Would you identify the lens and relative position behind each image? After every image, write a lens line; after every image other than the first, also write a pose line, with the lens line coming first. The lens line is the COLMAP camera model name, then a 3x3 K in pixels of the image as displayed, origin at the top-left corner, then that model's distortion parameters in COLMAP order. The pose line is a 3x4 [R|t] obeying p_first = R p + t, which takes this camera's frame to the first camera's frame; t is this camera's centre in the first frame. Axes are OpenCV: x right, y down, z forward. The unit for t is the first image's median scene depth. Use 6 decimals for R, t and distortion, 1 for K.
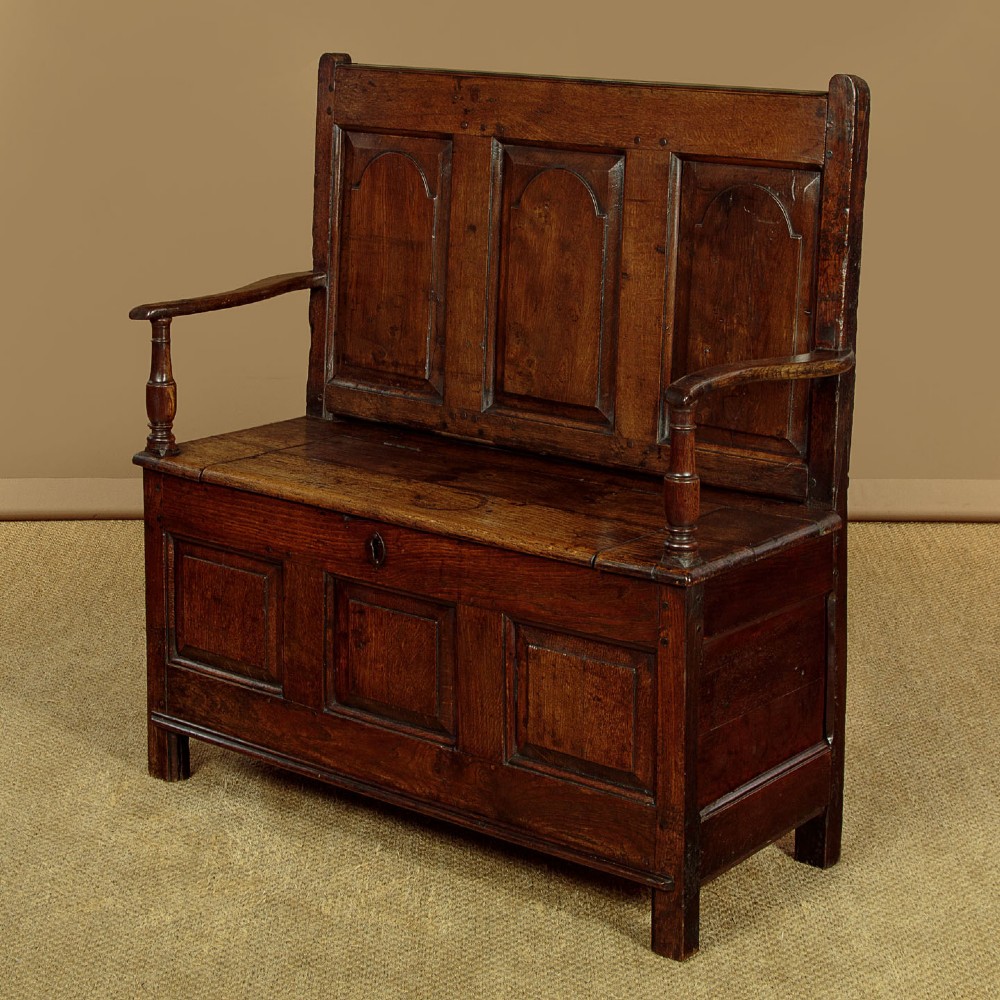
lens RADIAL K [[2152.0, 0, 497.7], [0, 2152.0, 425.6], [0, 0, 1]] dist [0.022200, -0.286362]
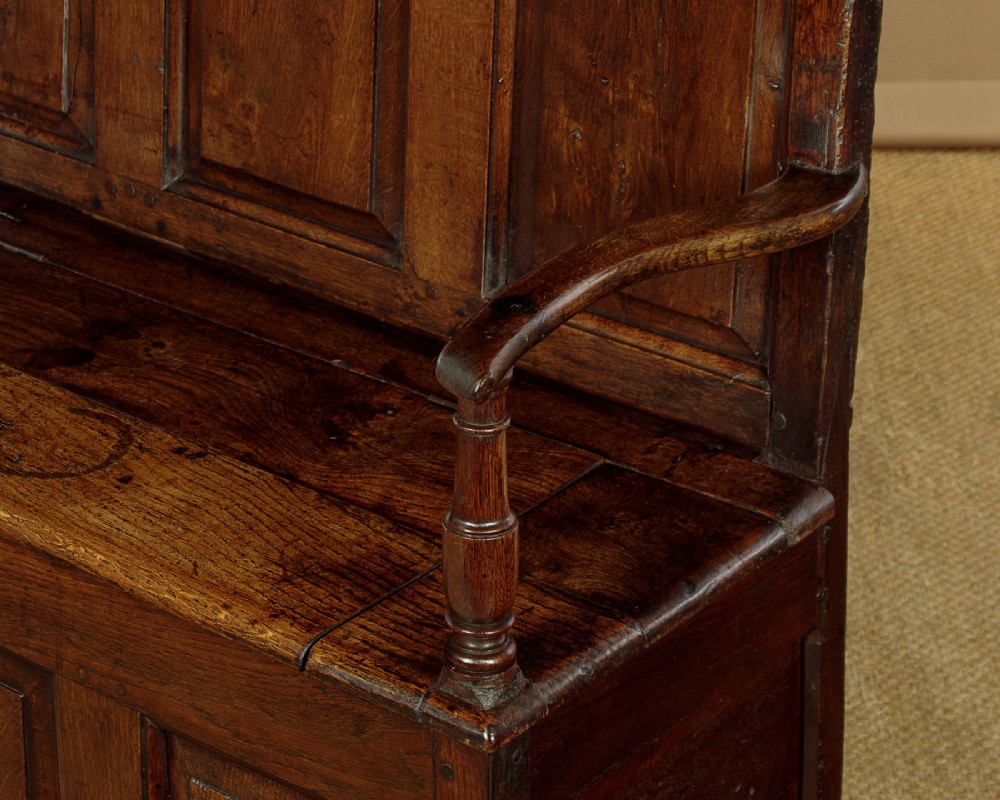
lens RADIAL K [[2837.1, 0, 501.8], [0, 2837.1, 39.4], [0, 0, 1]] dist [-0.001172, -0.089868]
pose [[0.999964, 0.004536, 0.007181, 0.074905], [-0.005378, 0.992517, 0.121987, -0.136123], [-0.006574, -0.122021, 0.992506, 0.350699]]
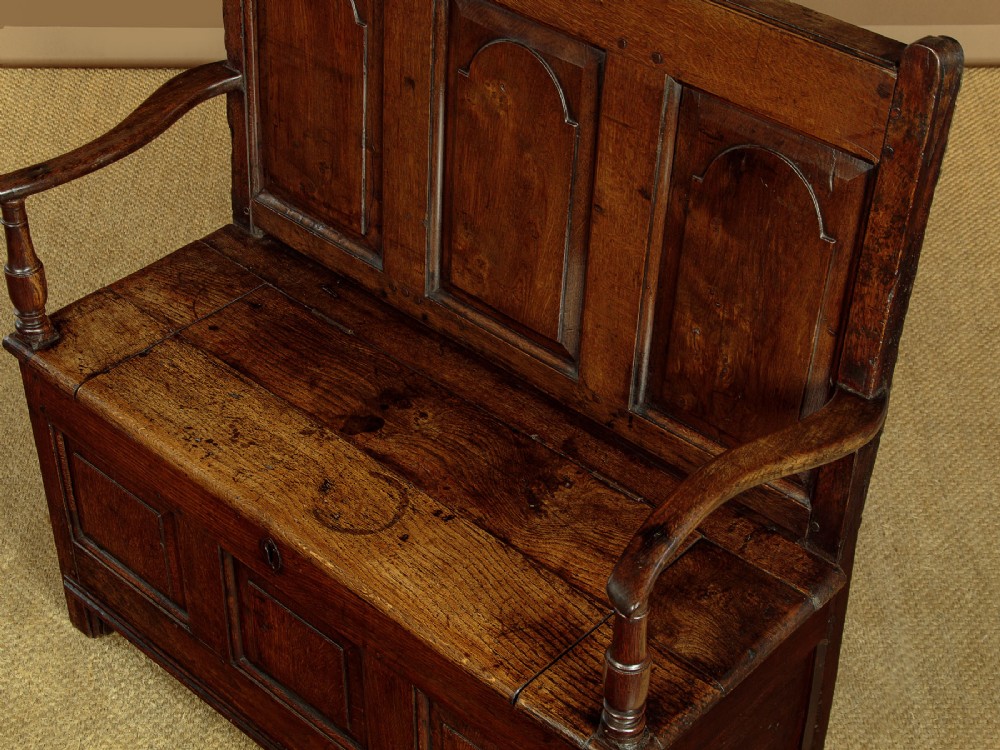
lens RADIAL K [[1645.5, 0, 501.5], [0, 1645.5, 407.2], [0, 0, 1]] dist [0.061973, 0.087536]
pose [[0.997821, 0.046979, -0.046333, 0.056328], [-0.020239, 0.886260, 0.462746, -0.278684], [0.062802, -0.460800, 0.885279, 0.464406]]
